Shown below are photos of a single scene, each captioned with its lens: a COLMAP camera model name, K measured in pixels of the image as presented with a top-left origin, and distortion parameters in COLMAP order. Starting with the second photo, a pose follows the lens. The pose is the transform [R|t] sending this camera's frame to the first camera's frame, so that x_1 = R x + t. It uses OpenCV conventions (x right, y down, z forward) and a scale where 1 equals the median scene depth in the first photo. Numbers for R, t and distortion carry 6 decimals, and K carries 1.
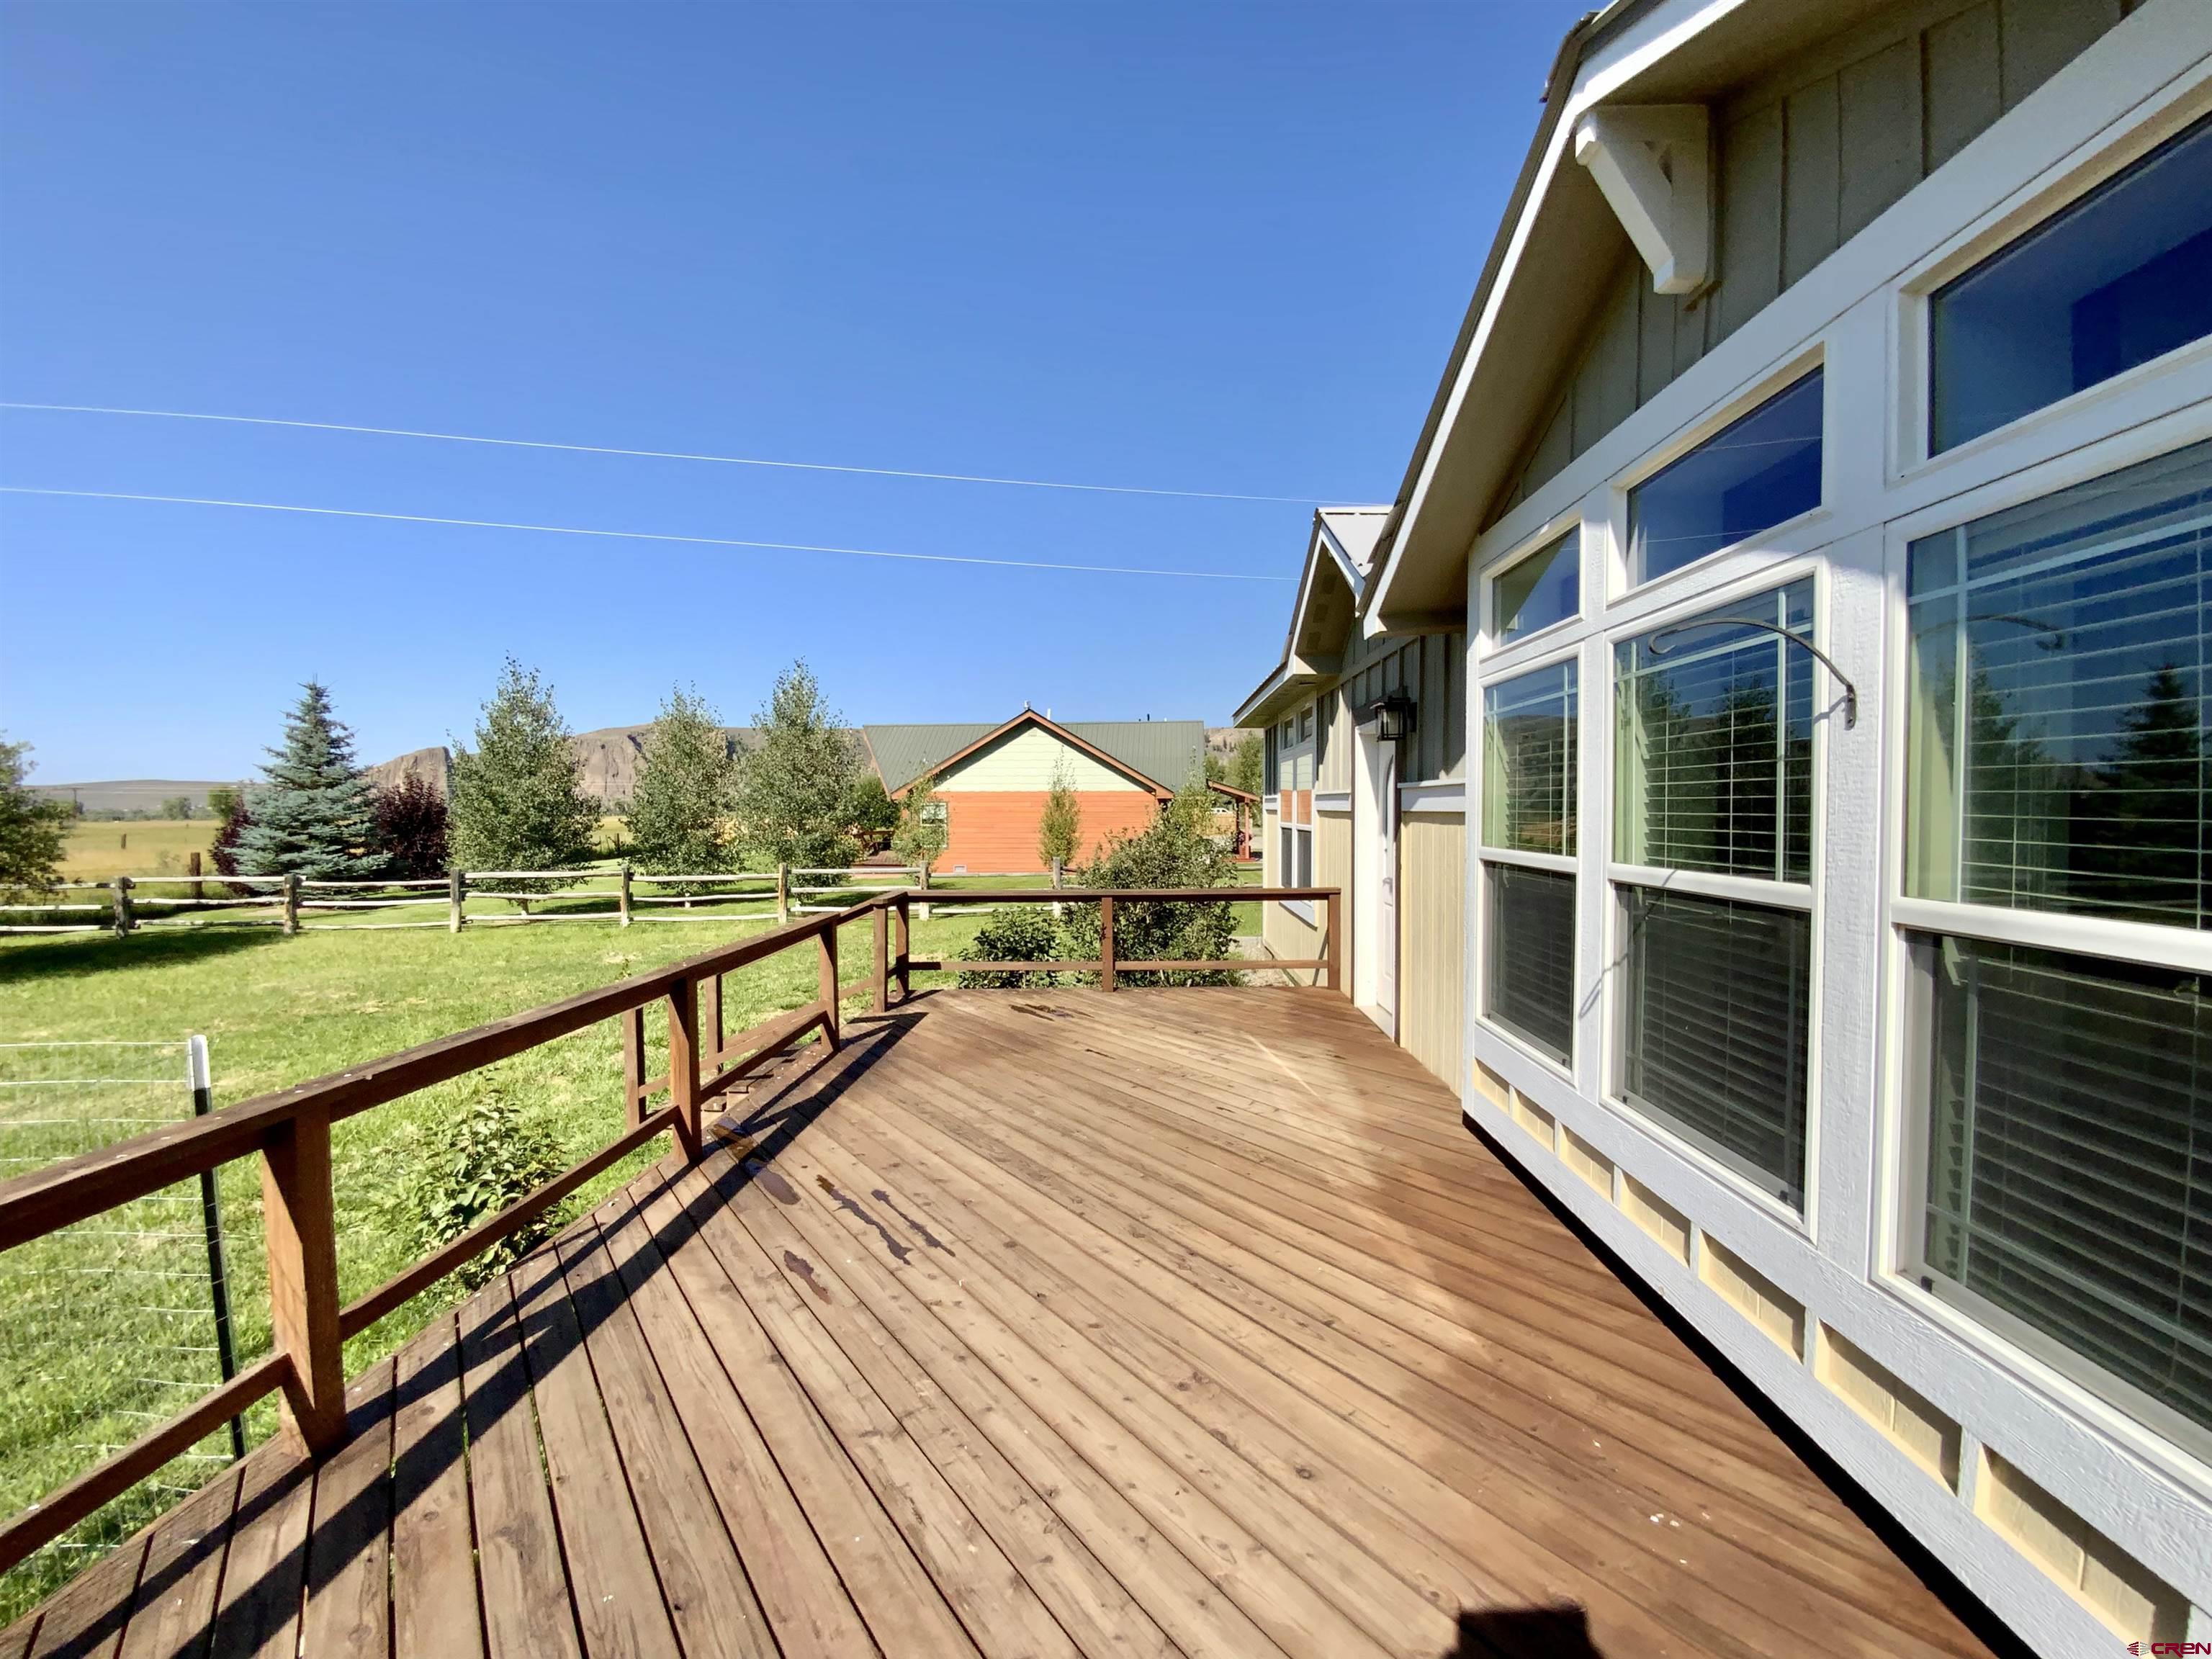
lens RADIAL K [[899.2, 0, 1107.3], [0, 899.2, 833.4], [0, 0, 1]] dist [0.005032, -0.005057]
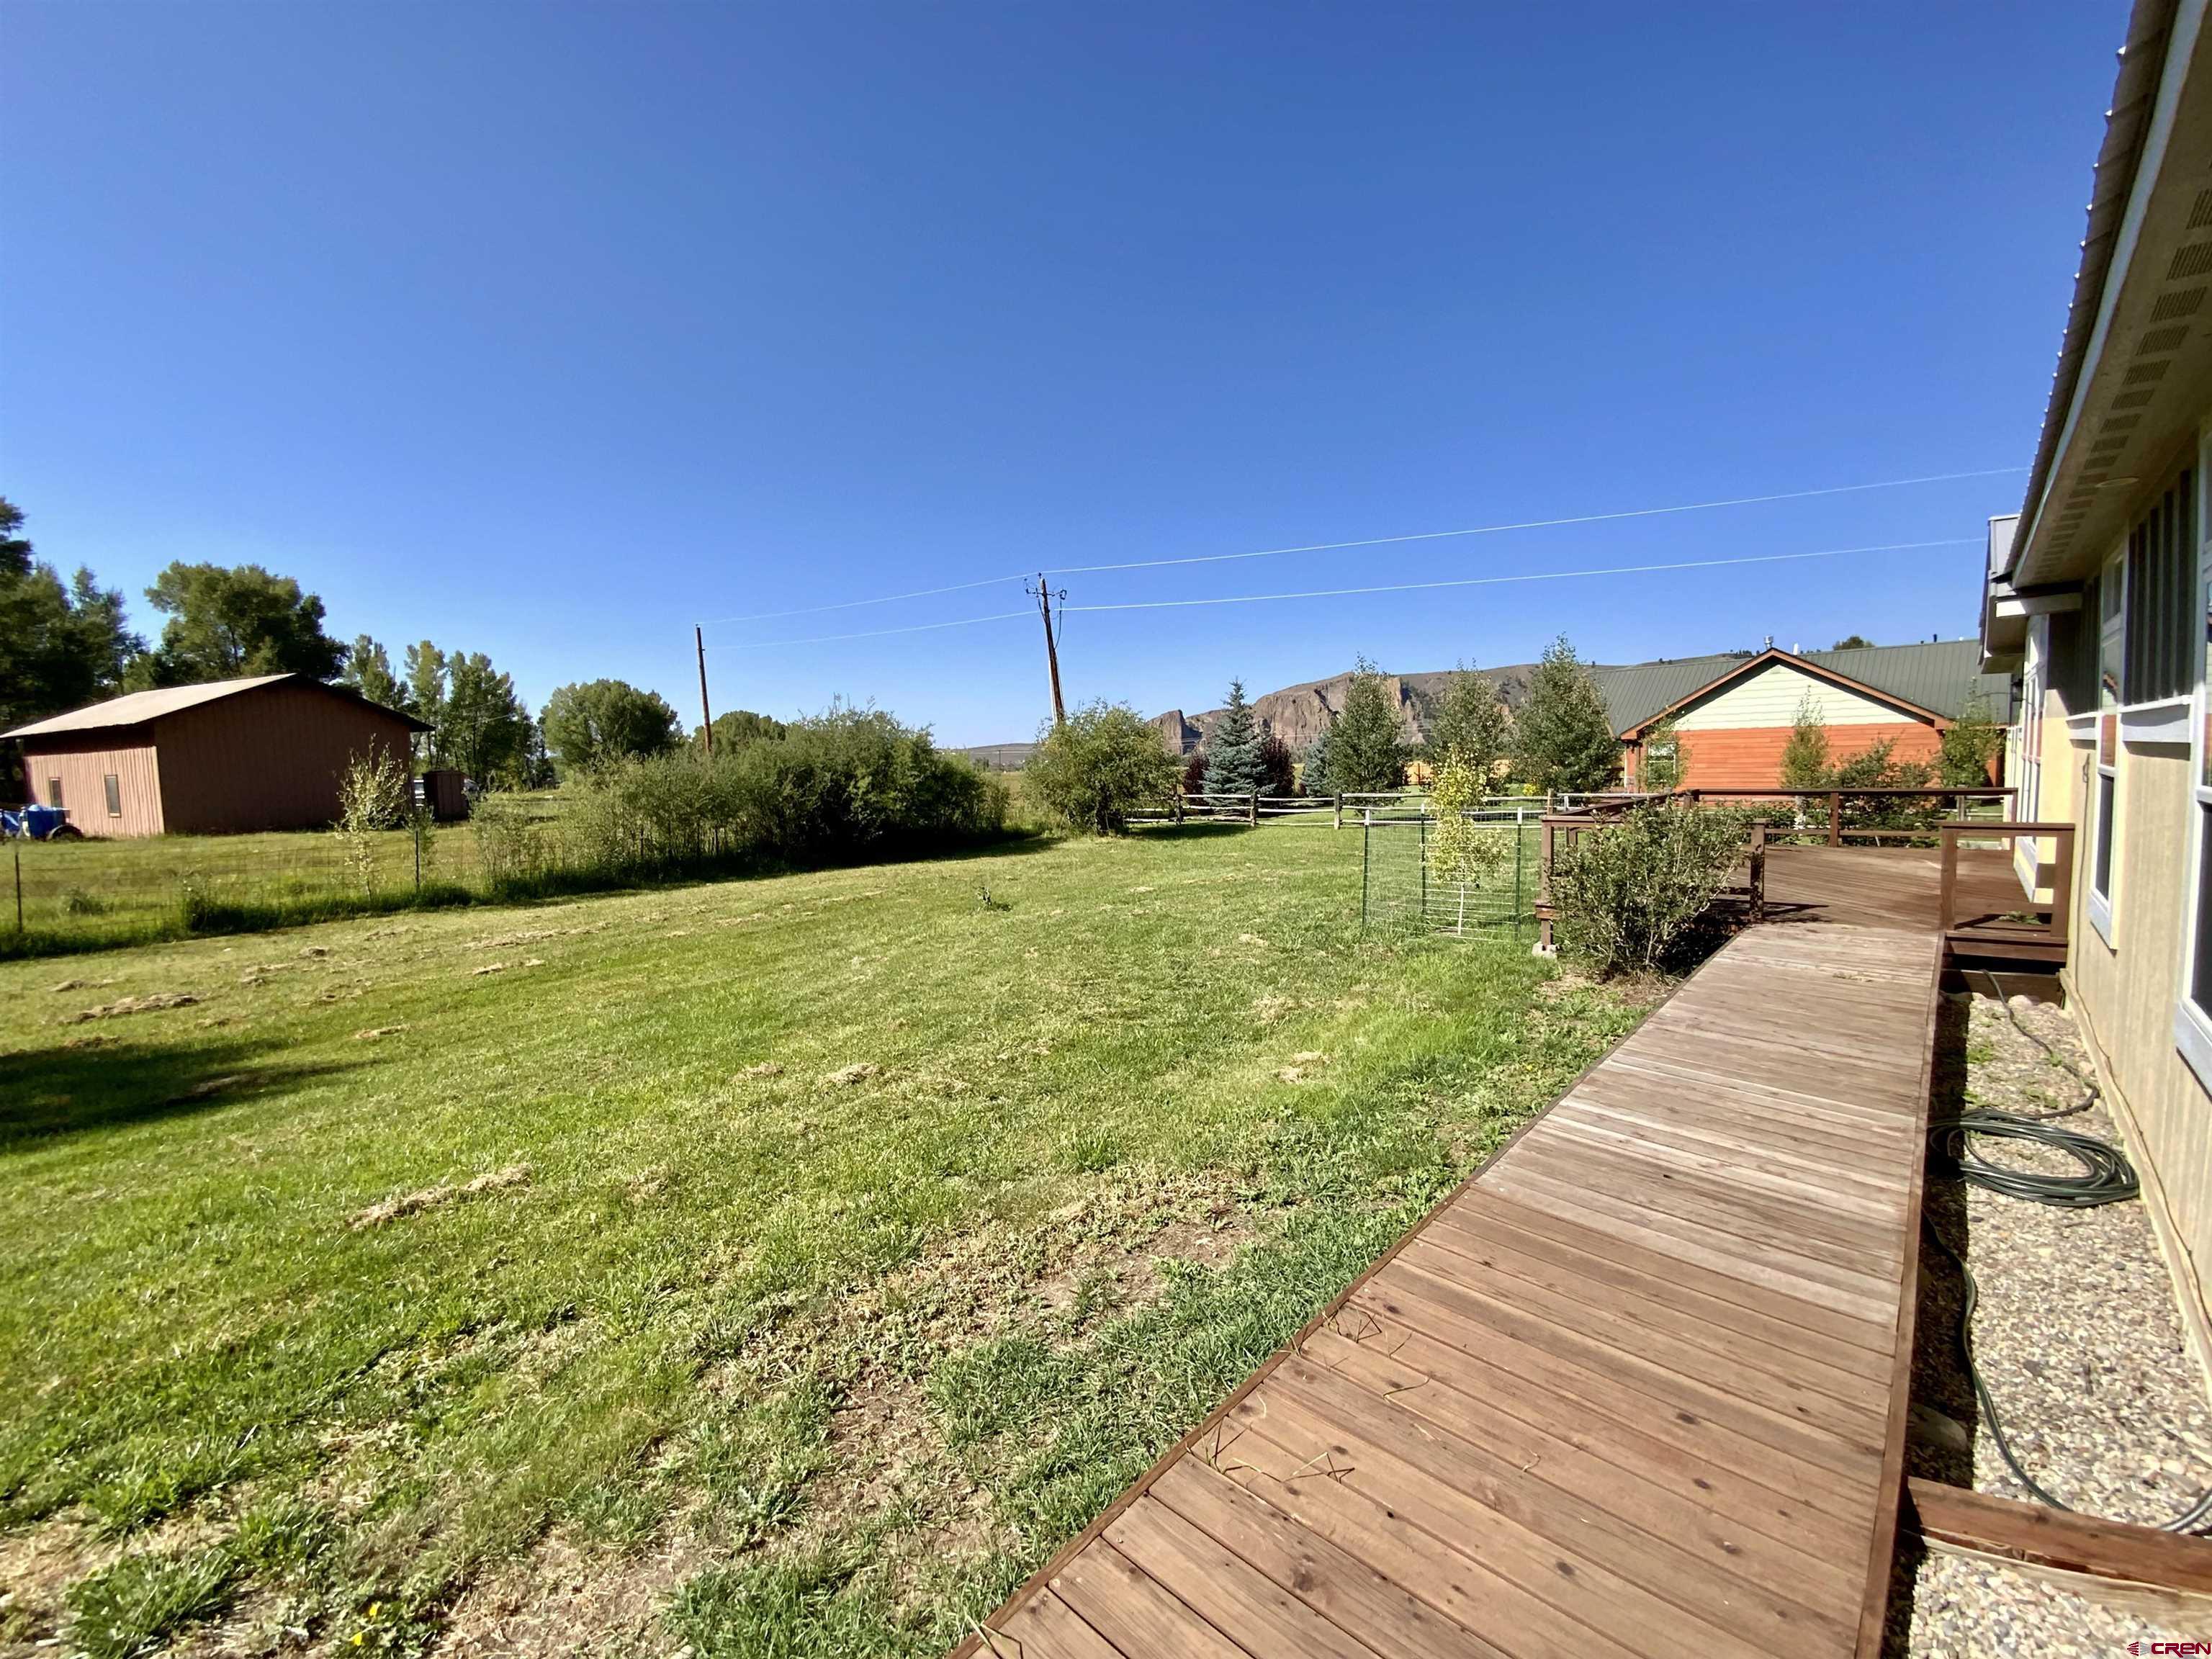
lens RADIAL K [[899.2, 0, 1088.5], [0, 899.2, 825.2], [0, 0, 1]] dist [0.005032, -0.005057]
pose [[0.747053, 0.028584, -0.664150, 0.027944], [0.006301, 0.998726, 0.050071, 0.013621], [0.664735, -0.041590, 0.745921, -0.441742]]
